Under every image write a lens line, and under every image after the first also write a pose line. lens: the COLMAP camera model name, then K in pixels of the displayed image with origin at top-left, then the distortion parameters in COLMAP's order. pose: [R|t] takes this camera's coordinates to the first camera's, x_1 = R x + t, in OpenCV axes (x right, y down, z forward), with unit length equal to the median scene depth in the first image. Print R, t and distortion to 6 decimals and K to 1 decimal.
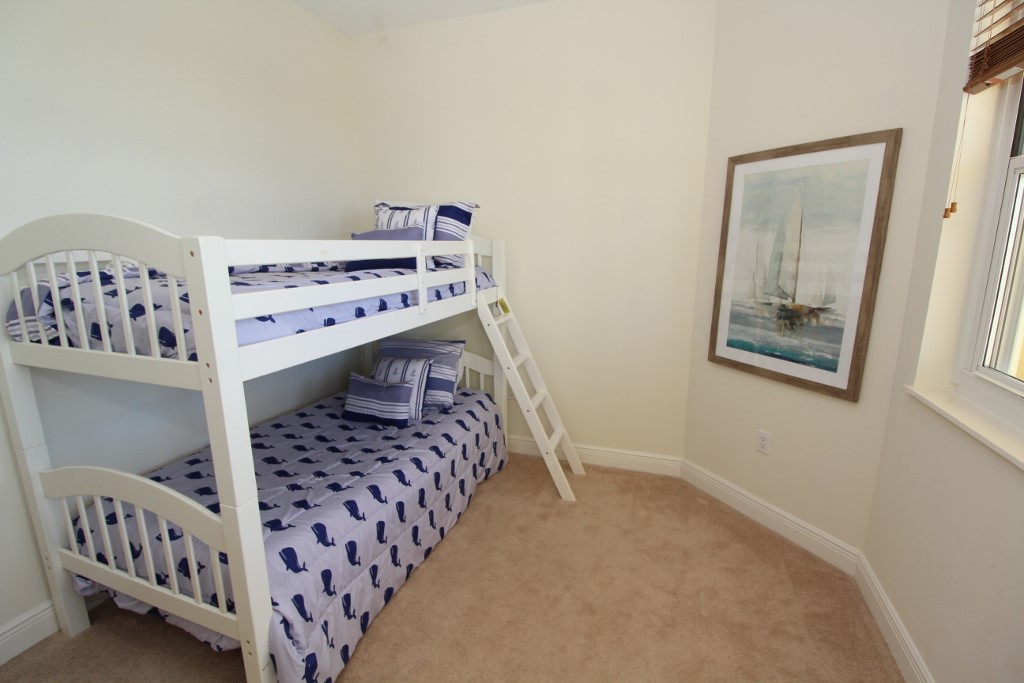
lens RADIAL K [[476.0, 0, 511.4], [0, 476.0, 344.0], [0, 0, 1]] dist [-0.002333, -0.011577]
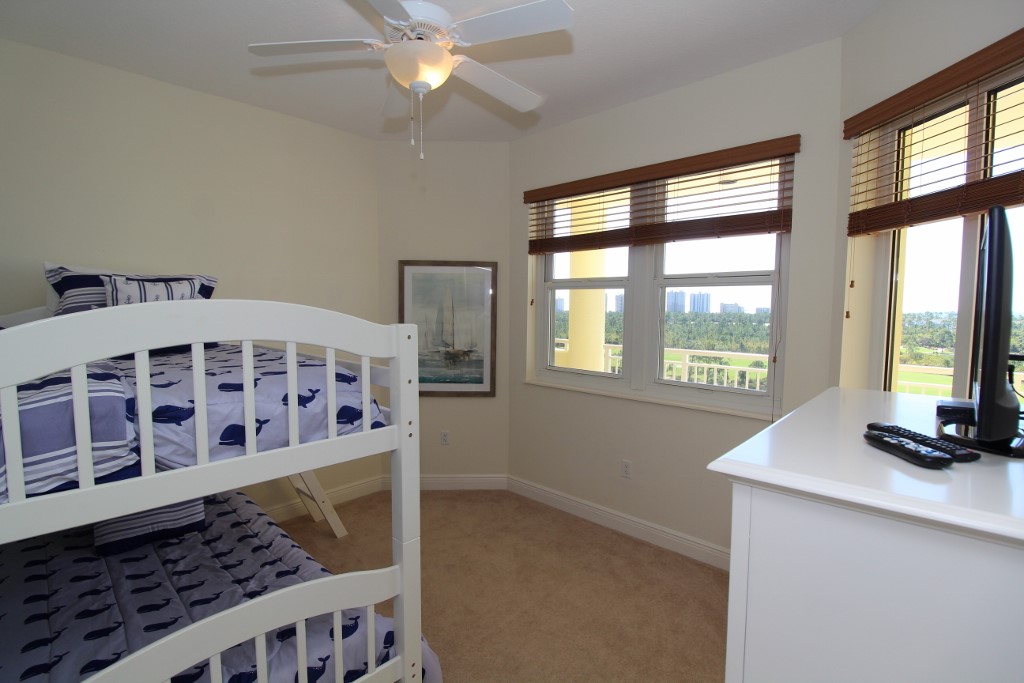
lens RADIAL K [[476.0, 0, 512.0], [0, 476.0, 337.3], [0, 0, 1]] dist [-0.002333, -0.011577]
pose [[0.403922, -0.056407, 0.913053, -0.886641], [0.181892, 0.983121, -0.019731, -0.056039], [-0.896528, 0.174046, 0.407364, 0.098334]]
